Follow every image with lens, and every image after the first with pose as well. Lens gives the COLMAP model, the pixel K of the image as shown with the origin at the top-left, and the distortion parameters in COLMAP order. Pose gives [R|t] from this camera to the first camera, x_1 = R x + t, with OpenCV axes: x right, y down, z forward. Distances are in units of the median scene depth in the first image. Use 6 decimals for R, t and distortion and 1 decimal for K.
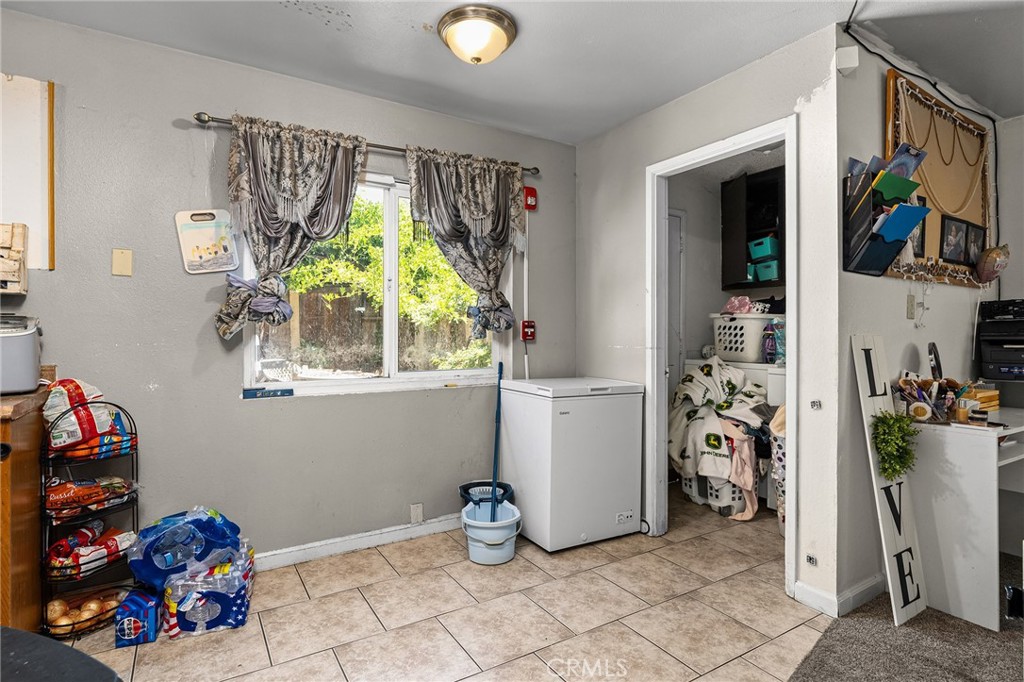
lens RADIAL K [[526.8, 0, 510.1], [0, 526.8, 328.9], [0, 0, 1]] dist [-0.003531, -0.000901]
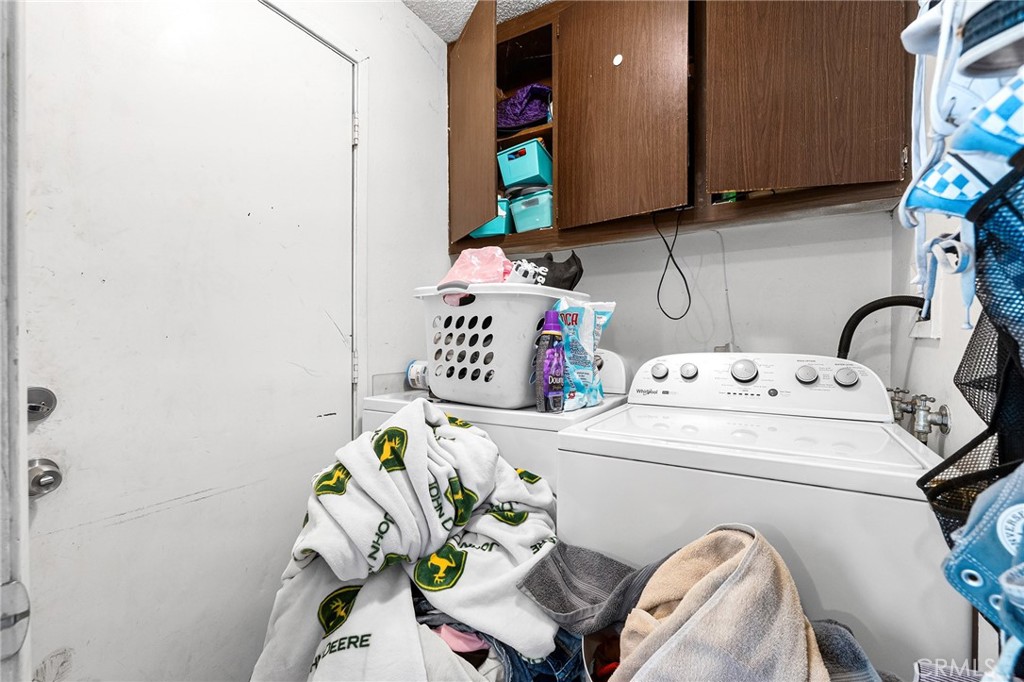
lens RADIAL K [[461.1, 0, 512.0], [0, 461.1, 341.0], [0, 0, 1]] dist [-0.001413, 0.000151]
pose [[0.882508, -0.004303, 0.470278, 0.310456], [-0.000492, 0.999949, 0.010072, 0.009895], [-0.470297, -0.009119, 0.882461, 0.726356]]
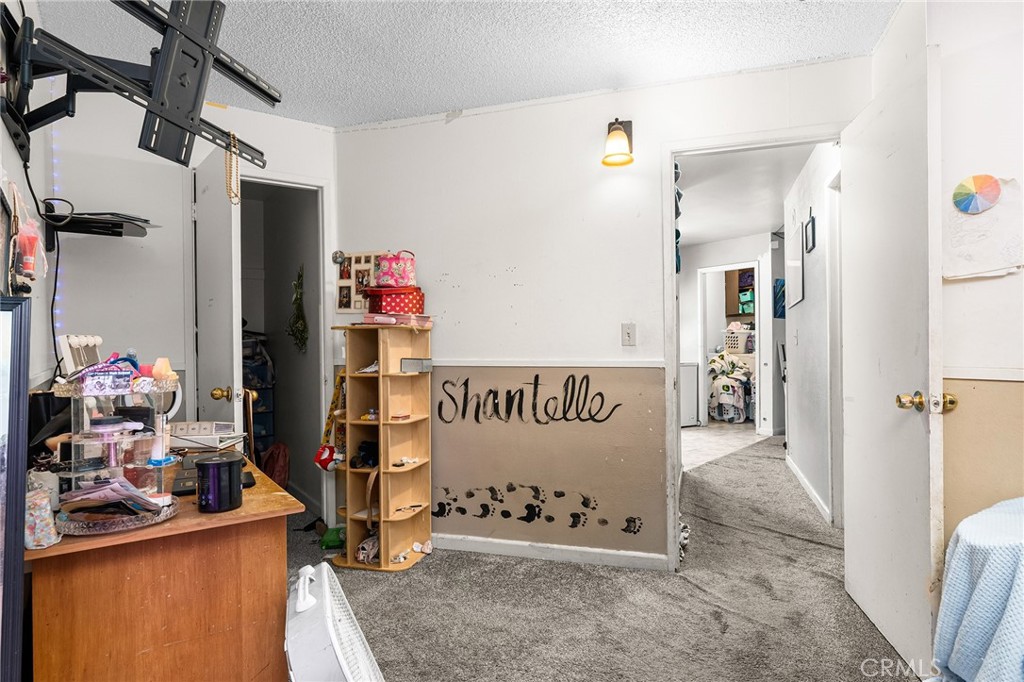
lens RADIAL K [[577.3, 0, 512.0], [0, 577.3, 341.0], [0, 0, 1]] dist [-0.000789, 0.000341]
pose [[0.997861, -0.012855, 0.064092, -0.638098], [0.012406, 0.999896, 0.007404, -0.015561], [-0.064180, -0.006593, 0.997917, -1.311533]]
